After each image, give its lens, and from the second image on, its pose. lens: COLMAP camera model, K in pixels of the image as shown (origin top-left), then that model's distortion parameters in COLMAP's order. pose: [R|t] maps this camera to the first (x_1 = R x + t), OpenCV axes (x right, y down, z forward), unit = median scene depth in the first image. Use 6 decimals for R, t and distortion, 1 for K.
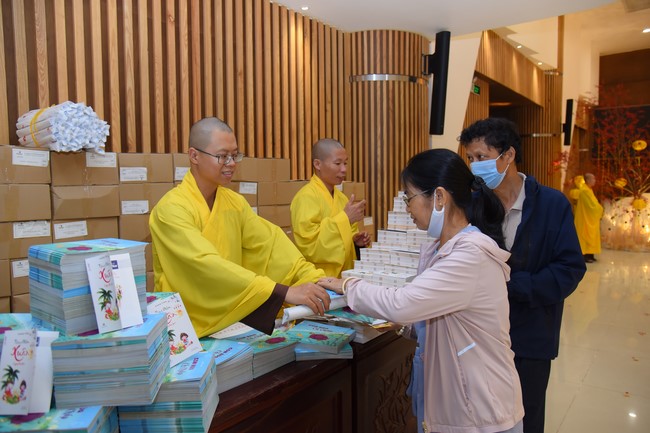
lens RADIAL K [[457.8, 0, 325.0], [0, 457.8, 216.5], [0, 0, 1]] dist [-0.080599, 0.037646]
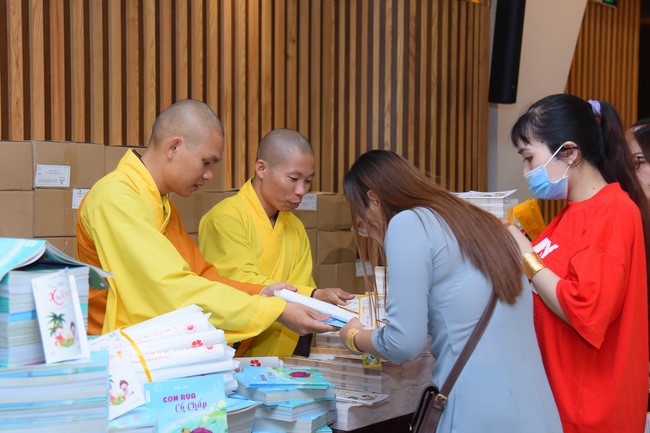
lens RADIAL K [[1043.7, 0, 283.4], [0, 1043.7, 212.8], [0, 0, 1]] dist [0.279953, 0.005836]
pose [[0.999816, 0.016202, 0.010270, -0.014109], [-0.015616, 0.998378, -0.054753, 0.016076], [-0.011141, 0.054583, 0.998447, -0.248441]]
